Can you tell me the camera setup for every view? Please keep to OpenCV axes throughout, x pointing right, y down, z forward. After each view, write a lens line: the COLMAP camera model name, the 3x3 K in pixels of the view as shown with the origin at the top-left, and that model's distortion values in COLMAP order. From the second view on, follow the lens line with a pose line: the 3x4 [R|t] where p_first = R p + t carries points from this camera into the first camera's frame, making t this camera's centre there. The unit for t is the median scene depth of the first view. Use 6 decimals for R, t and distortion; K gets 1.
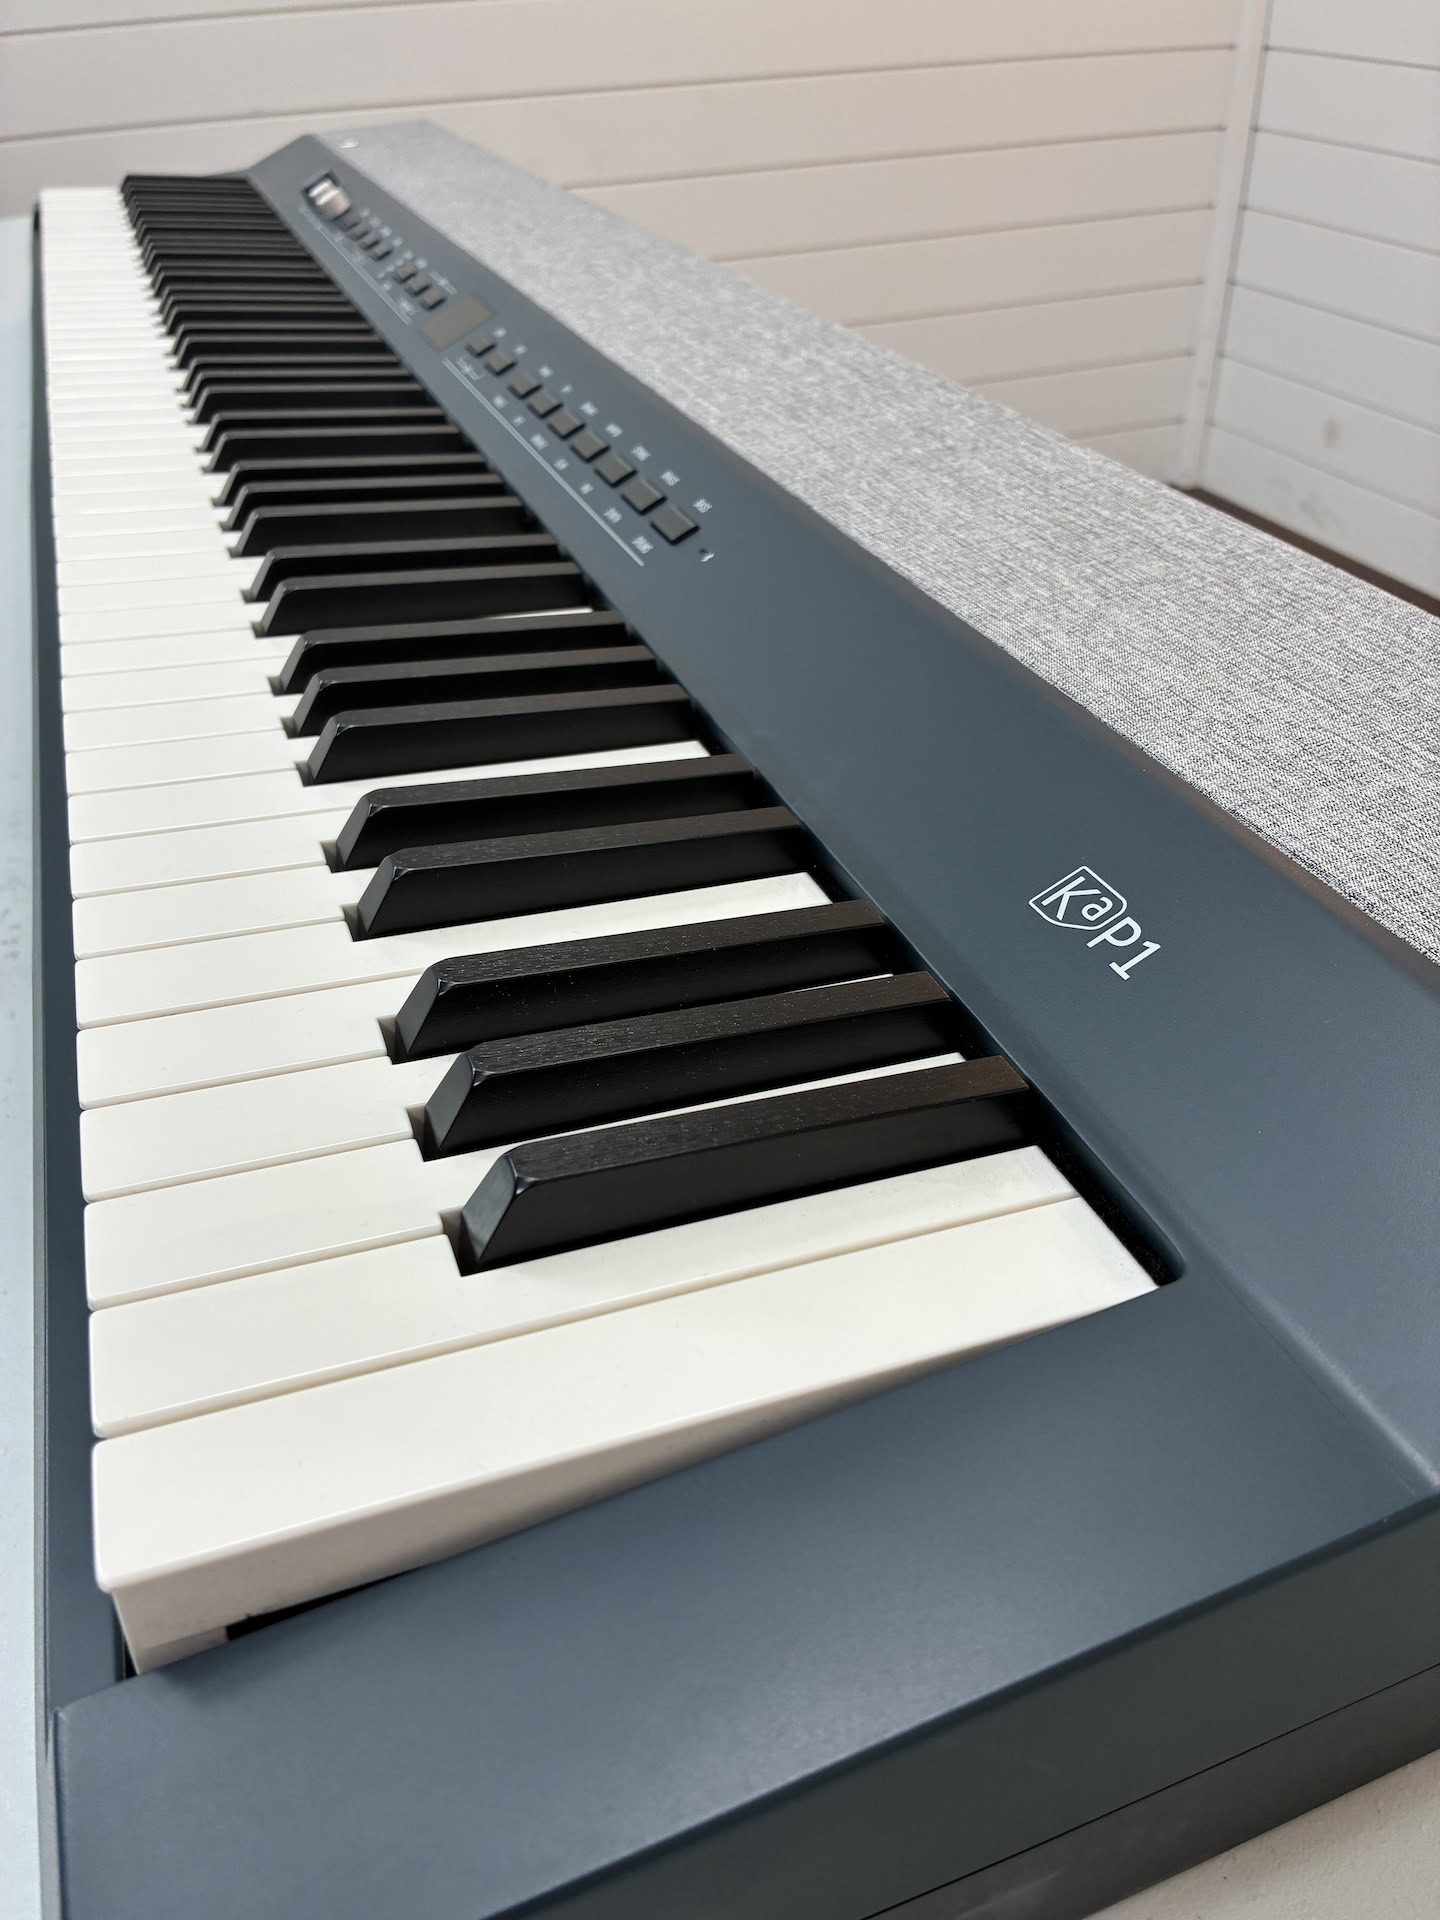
lens RADIAL K [[1508.9, 0, 724.9], [0, 1508.9, 964.5], [0, 0, 1]] dist [0.027760, -0.048994]
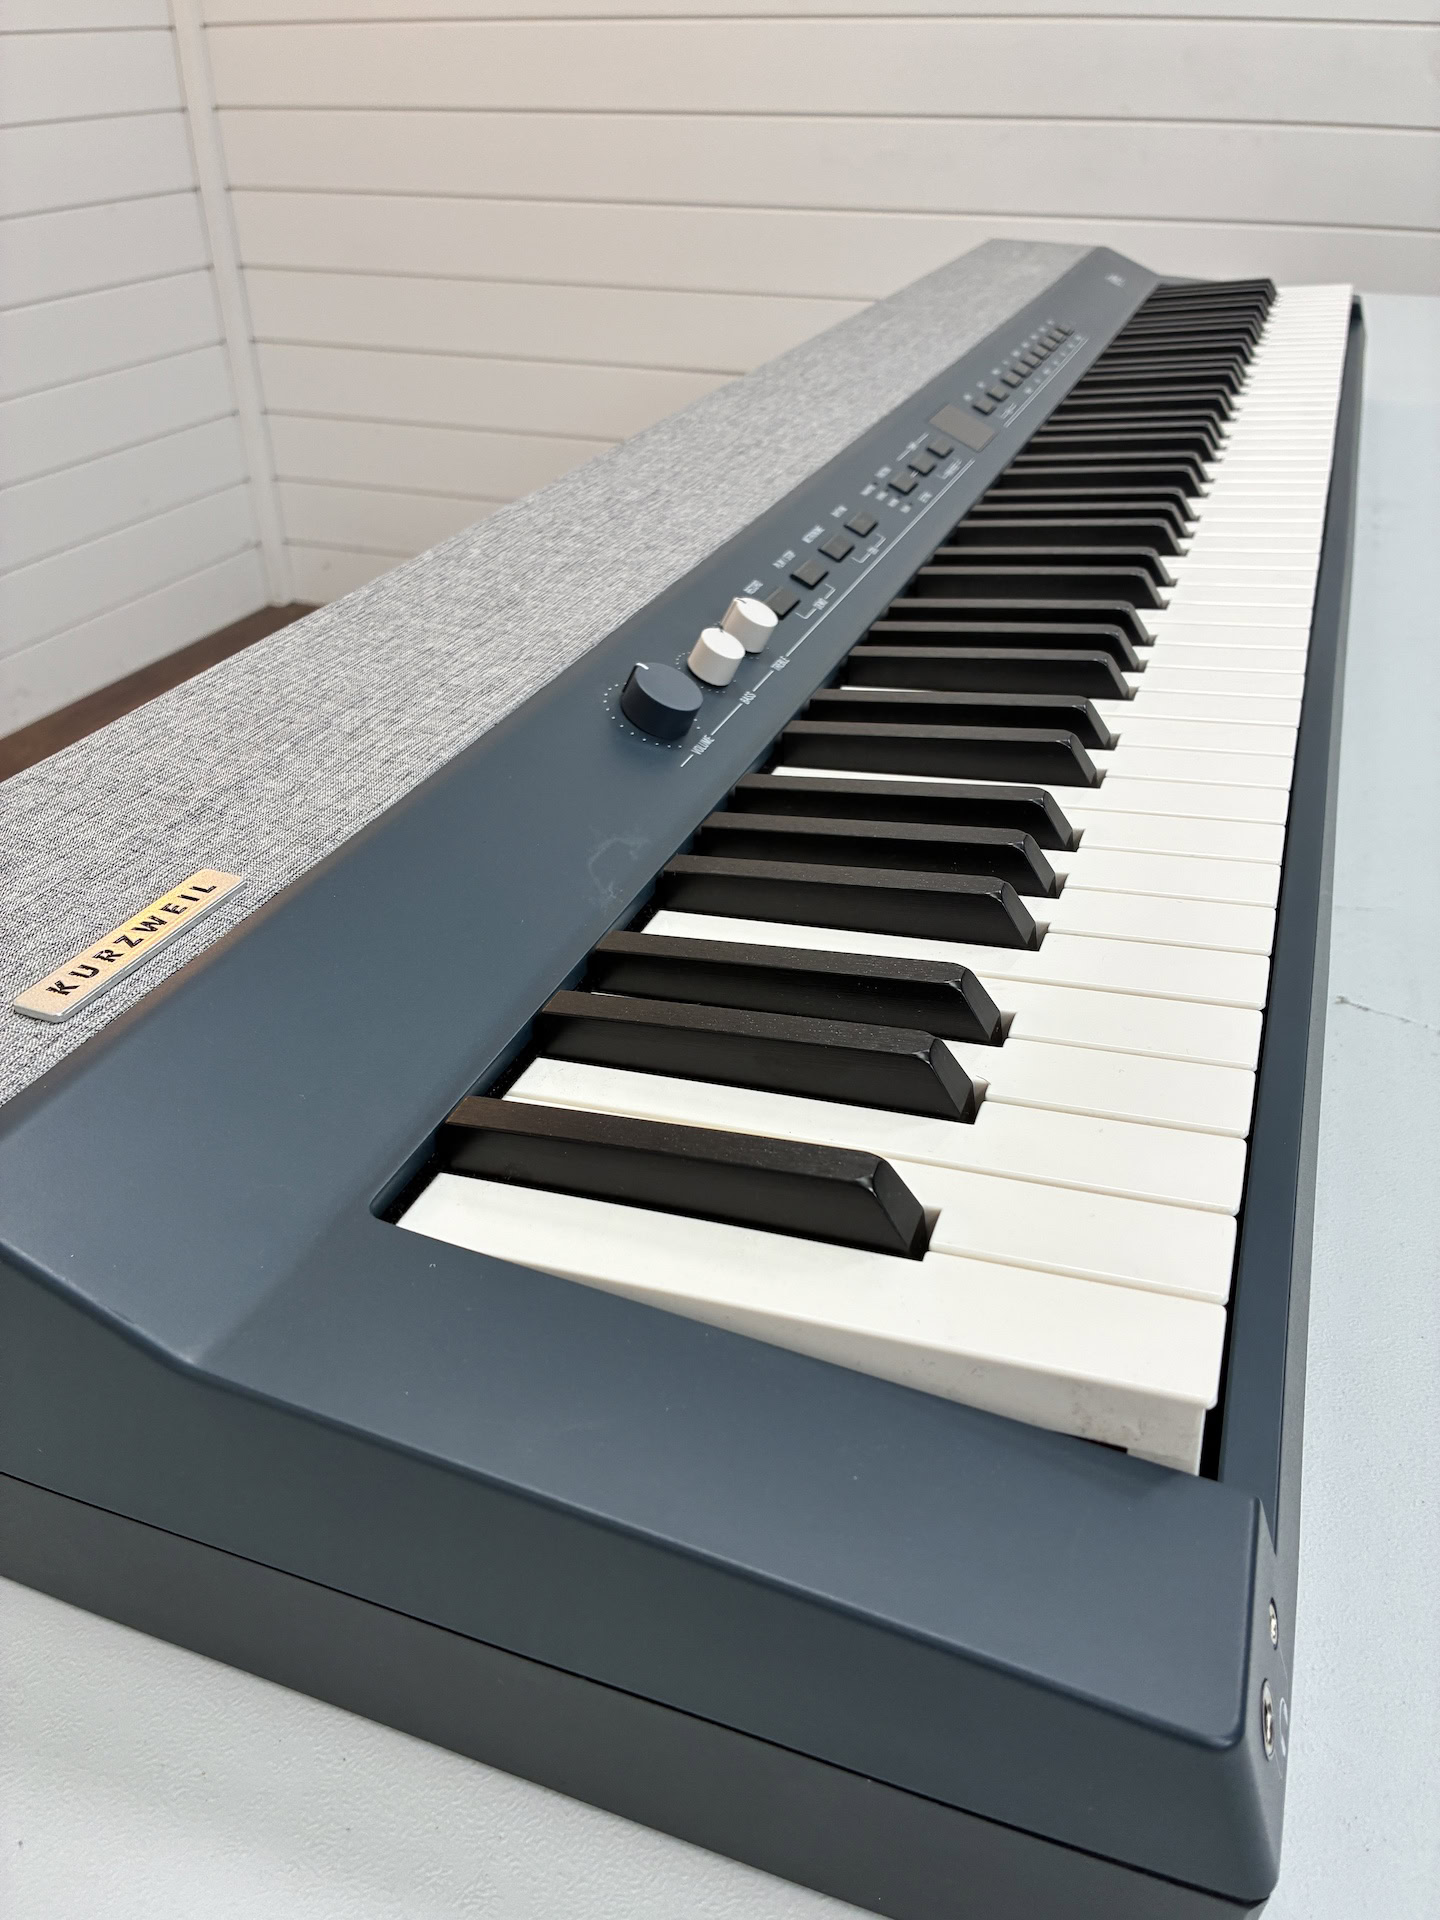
lens RADIAL K [[1508.9, 0, 705.6], [0, 1508.9, 960.5], [0, 0, 1]] dist [0.027760, -0.048994]
pose [[-0.745656, -0.336123, 0.575343, -1.682181], [0.391395, 0.477855, 0.786425, -2.456578], [-0.539266, 0.811589, -0.224758, 3.432457]]
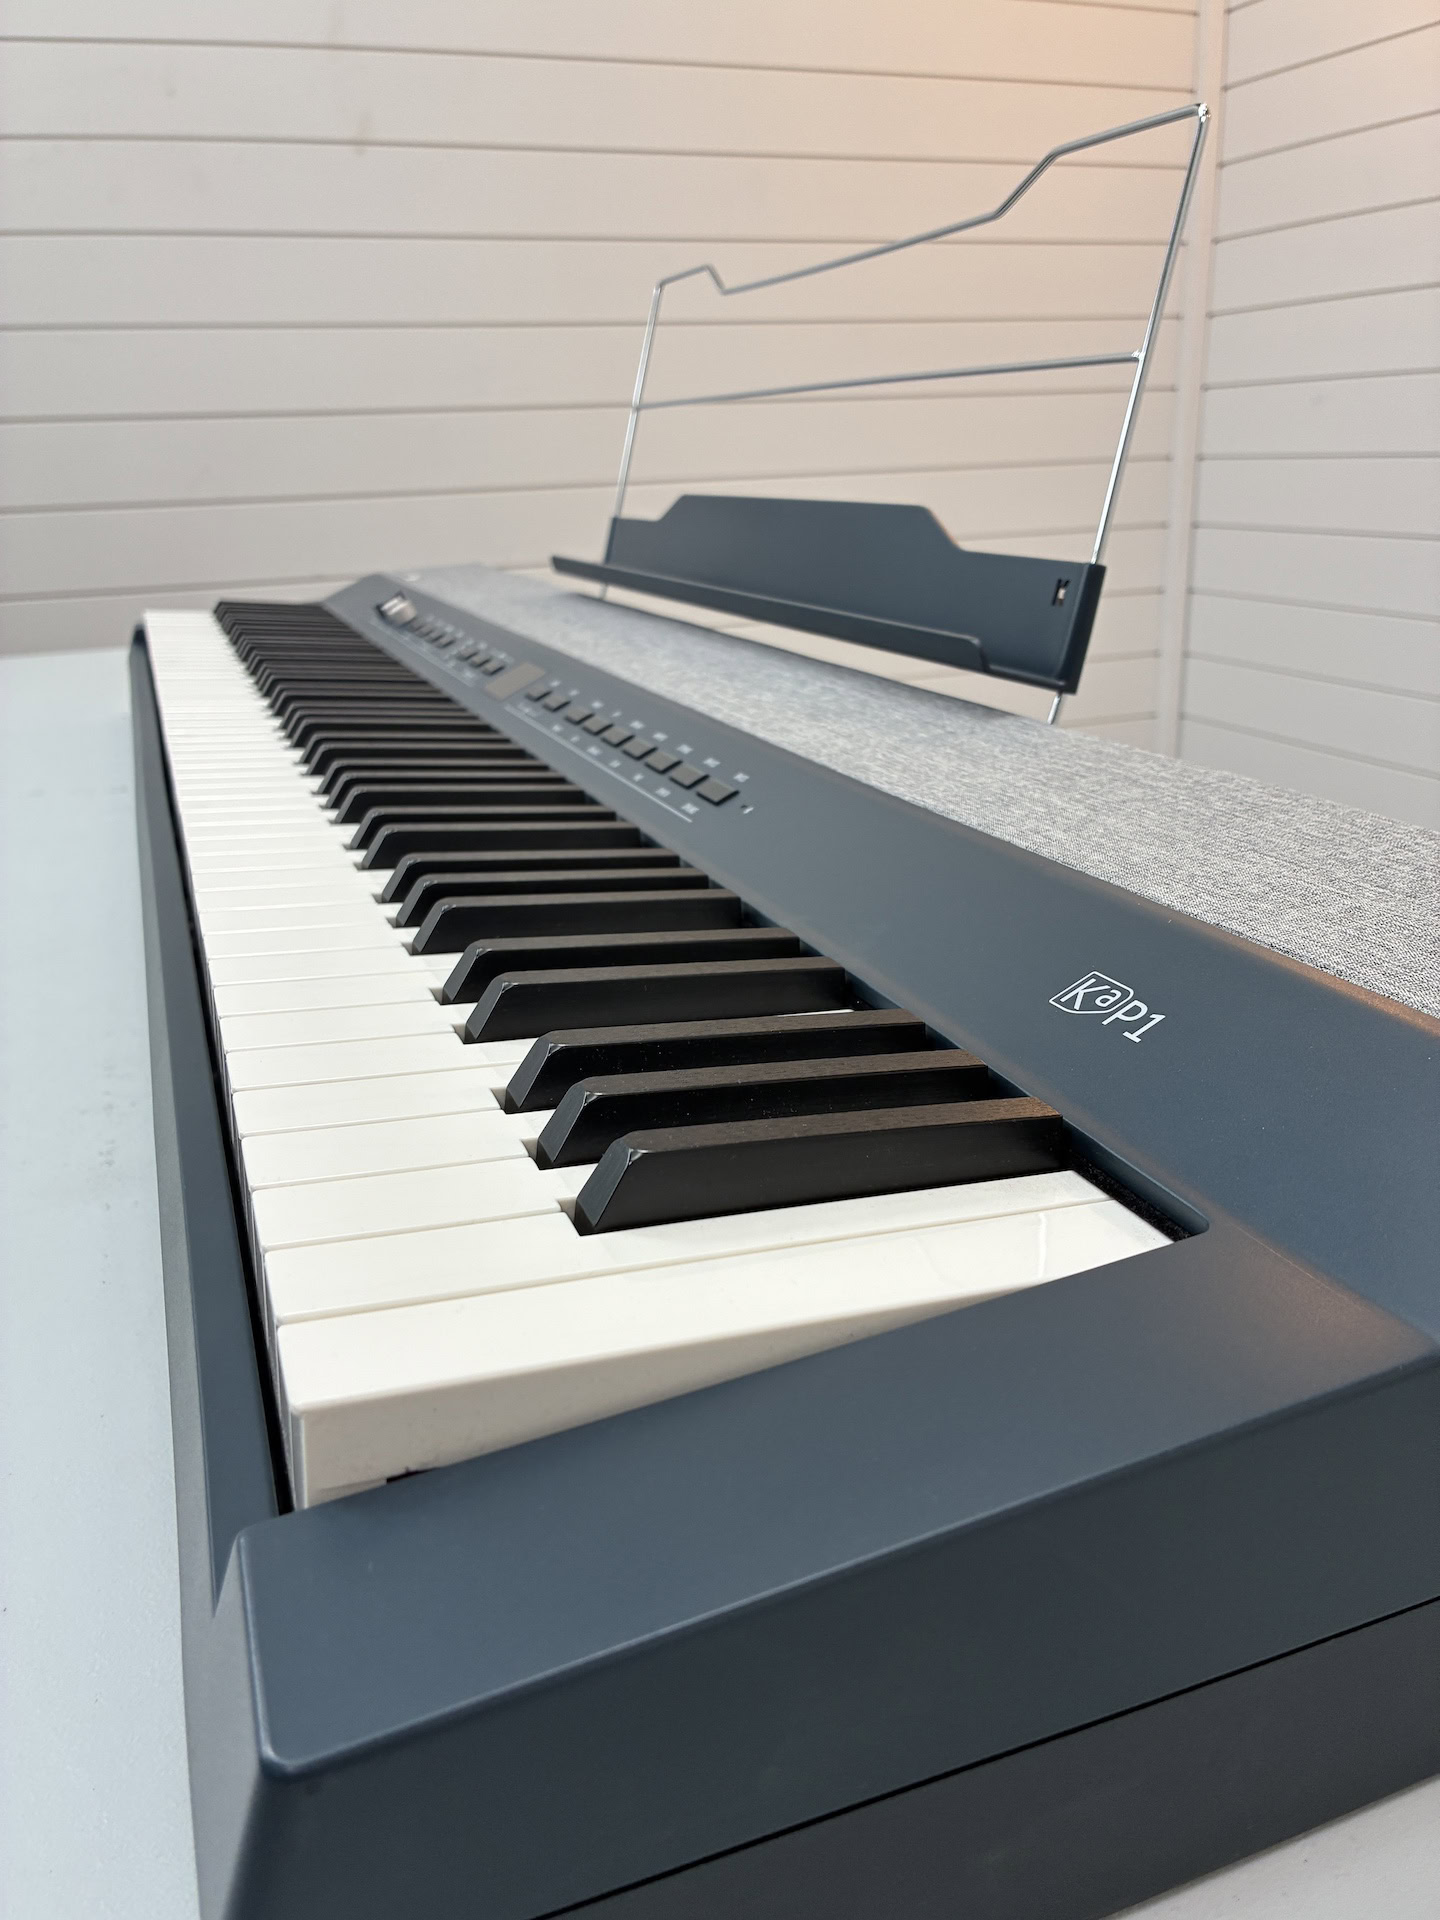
lens RADIAL K [[1508.9, 0, 708.6], [0, 1508.9, 964.1], [0, 0, 1]] dist [0.027760, -0.048994]
pose [[0.999983, -0.002837, -0.004997, -0.047619], [0.001330, 0.960284, -0.279021, 0.221576], [0.005590, 0.279009, 0.960272, -0.110038]]
